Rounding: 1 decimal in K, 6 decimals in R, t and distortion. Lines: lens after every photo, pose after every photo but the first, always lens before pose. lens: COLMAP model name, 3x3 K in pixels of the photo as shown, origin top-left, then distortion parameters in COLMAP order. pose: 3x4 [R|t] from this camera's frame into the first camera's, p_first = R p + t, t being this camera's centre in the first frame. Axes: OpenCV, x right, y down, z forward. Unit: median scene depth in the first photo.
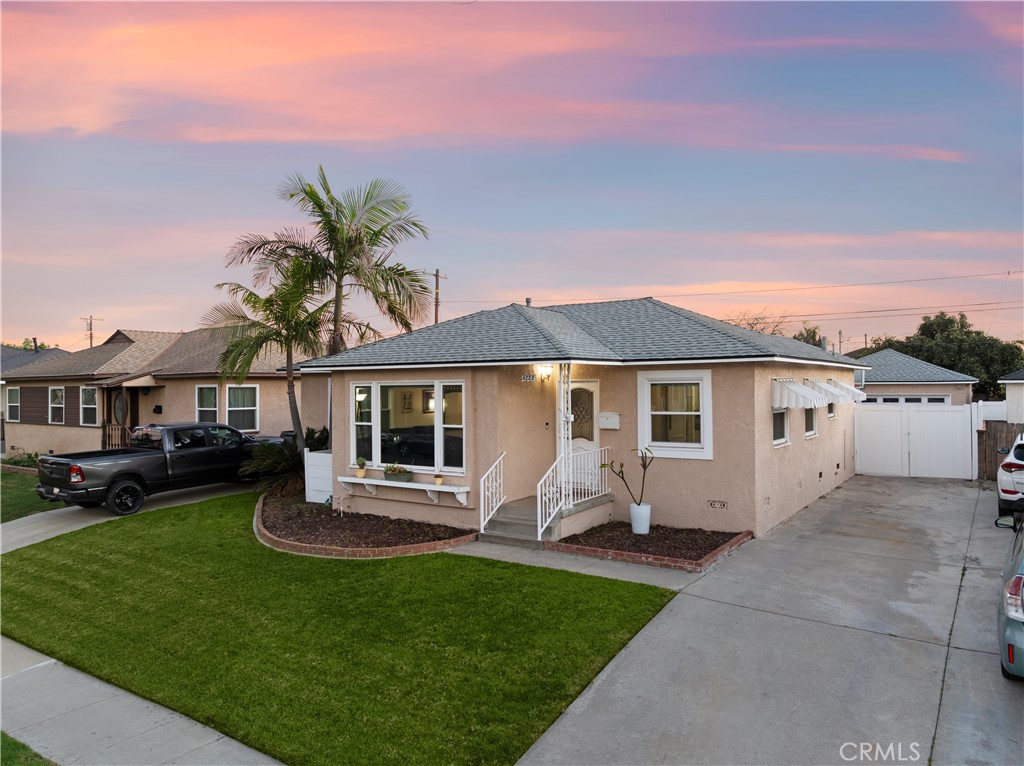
lens RADIAL K [[721.5, 0, 512.0], [0, 721.5, 383.0], [0, 0, 1]] dist [-0.029958, -0.001877]
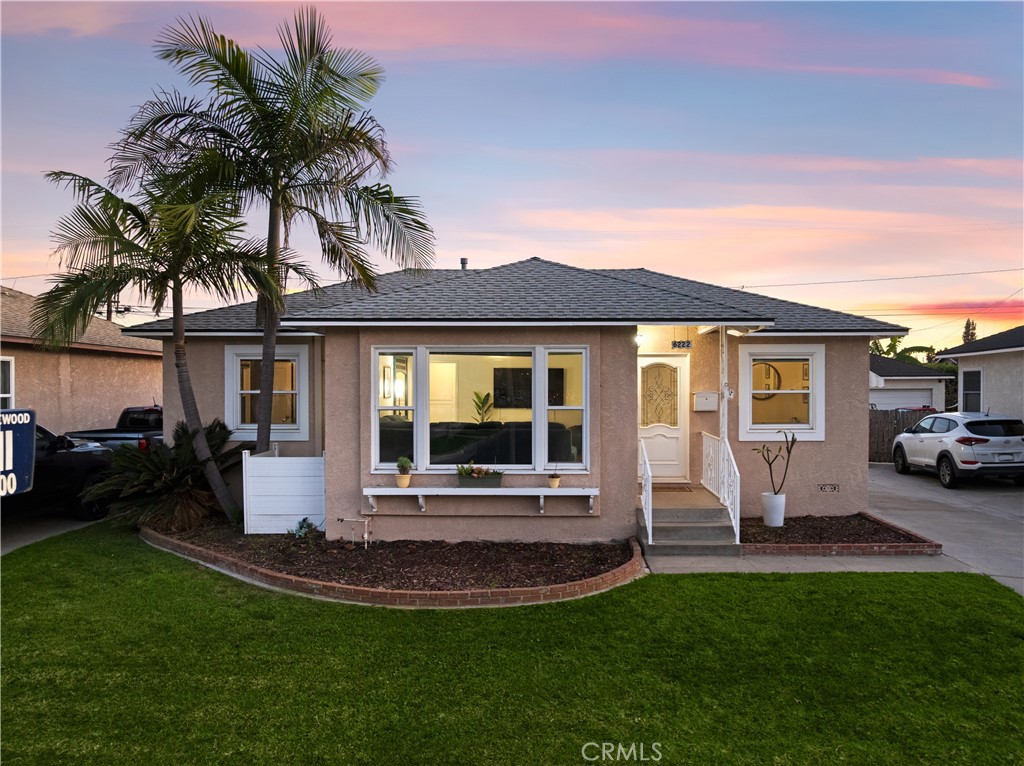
lens RADIAL K [[744.4, 0, 558.6], [0, 744.4, 395.1], [0, 0, 1]] dist [-0.039413, -0.000500]
pose [[0.827023, 0.006829, 0.562127, -0.481428], [-0.011075, 0.999930, 0.004147, 0.040825], [-0.562059, -0.009655, 0.827041, 0.345422]]
